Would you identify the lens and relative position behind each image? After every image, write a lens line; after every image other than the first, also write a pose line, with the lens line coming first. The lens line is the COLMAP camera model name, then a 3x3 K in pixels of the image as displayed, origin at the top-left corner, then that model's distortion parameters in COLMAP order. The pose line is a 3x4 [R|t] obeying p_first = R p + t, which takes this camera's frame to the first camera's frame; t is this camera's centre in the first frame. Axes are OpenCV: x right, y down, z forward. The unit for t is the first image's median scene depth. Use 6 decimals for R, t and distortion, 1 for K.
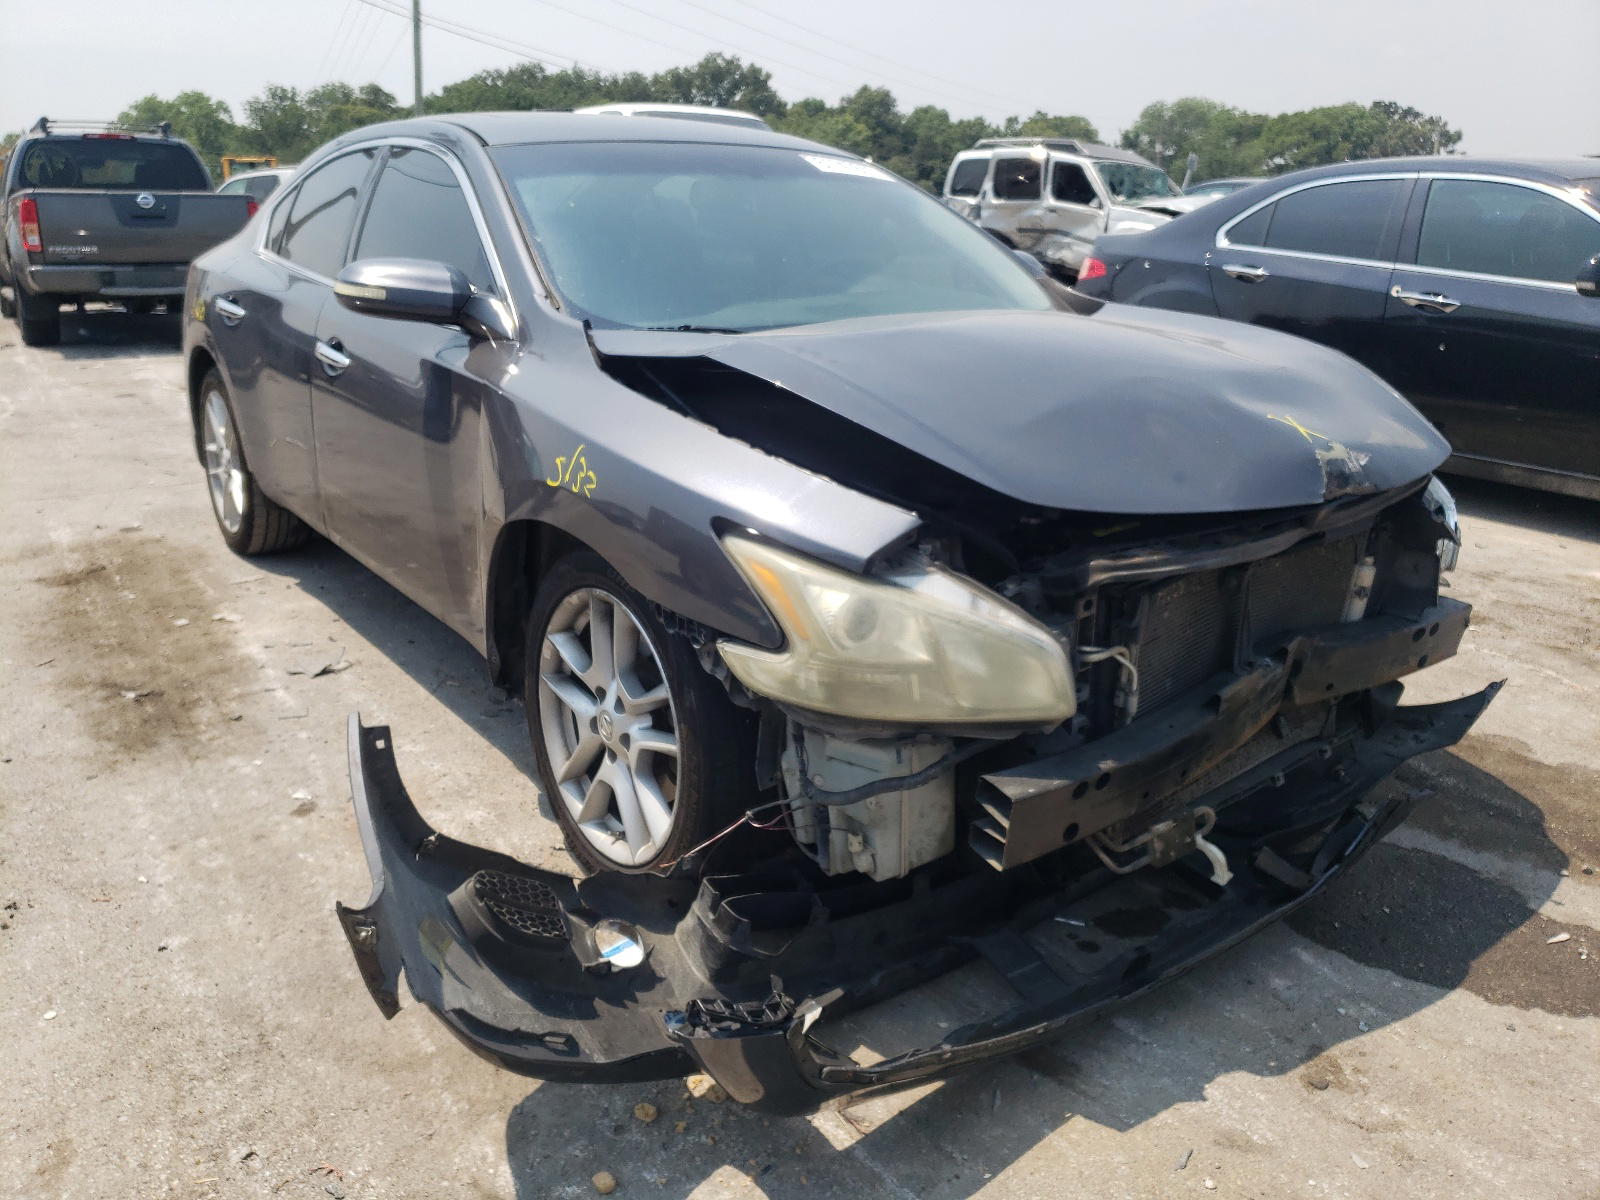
lens RADIAL K [[1242.6, 0, 771.4], [0, 1242.6, 598.2], [0, 0, 1]] dist [0.036633, -0.000833]
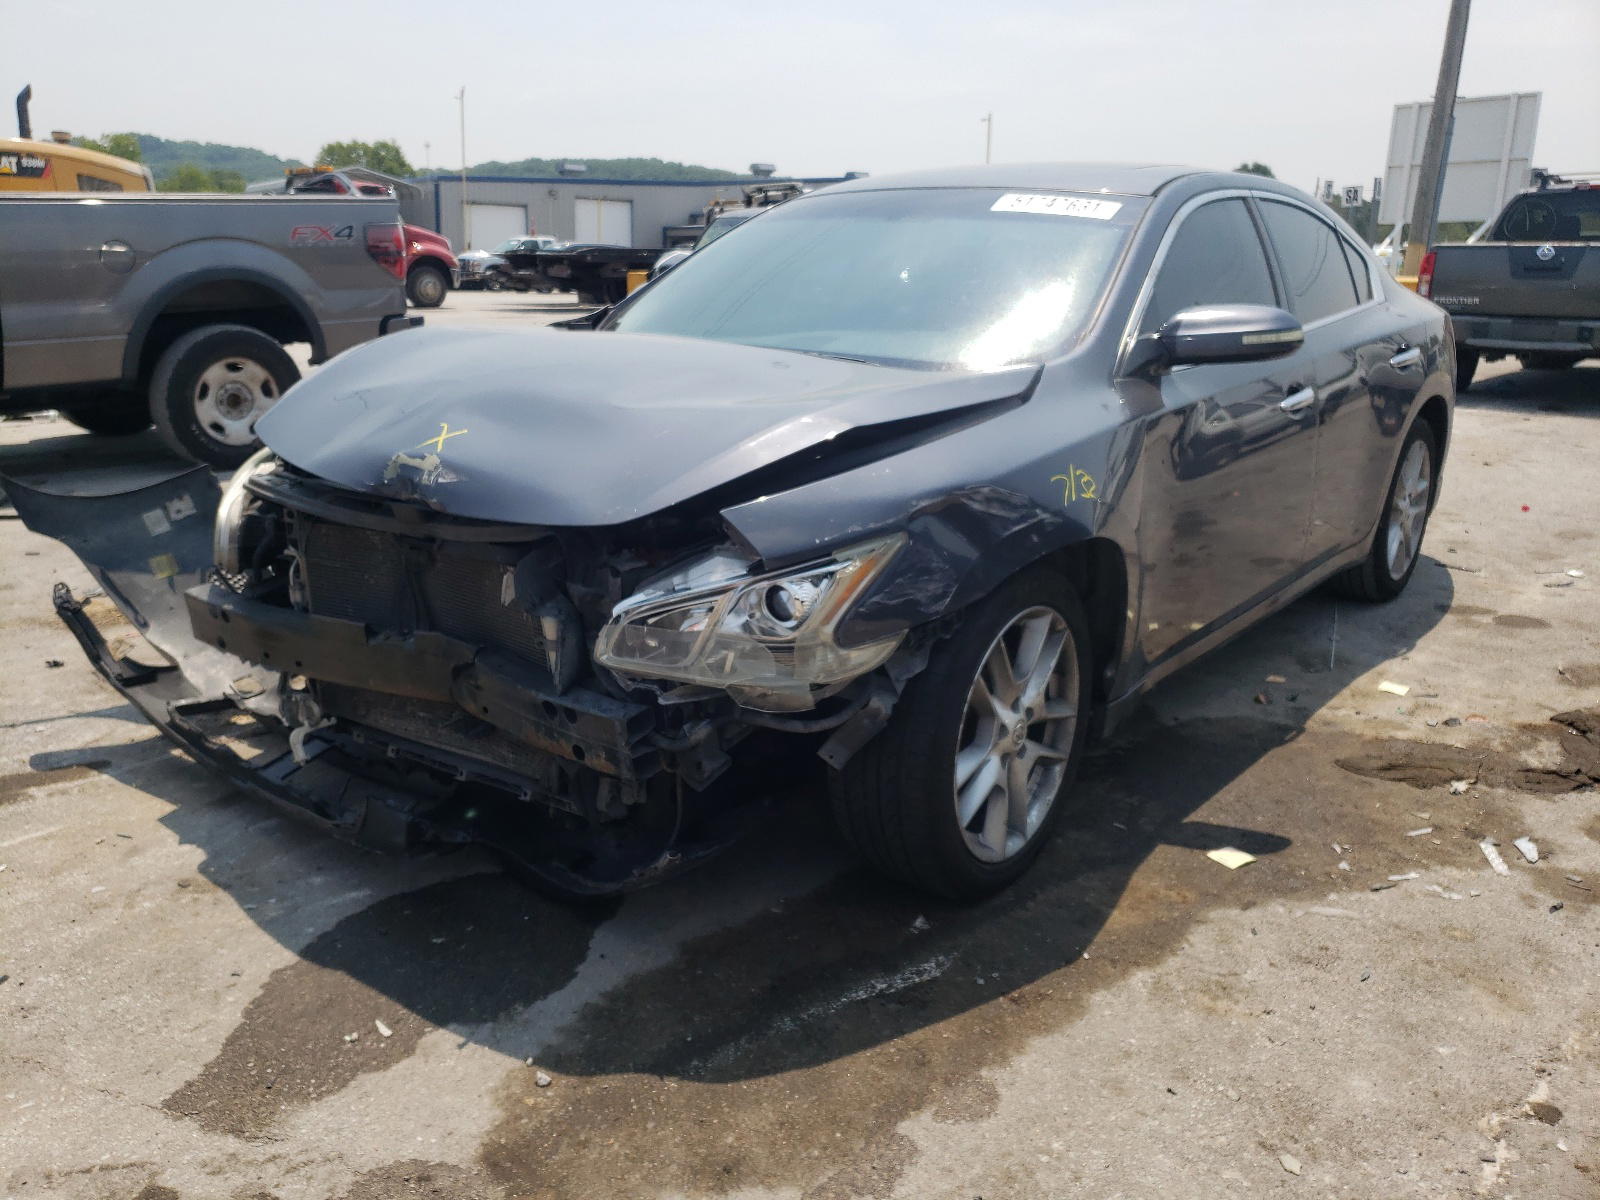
lens RADIAL K [[1242.6, 0, 771.4], [0, 1242.6, 598.2], [0, 0, 1]] dist [0.036633, -0.000833]
pose [[0.256995, 0.262965, -0.929948, 1.551775], [-0.303022, 0.935668, 0.180840, -0.290347], [0.917677, 0.235320, 0.320146, 0.948928]]
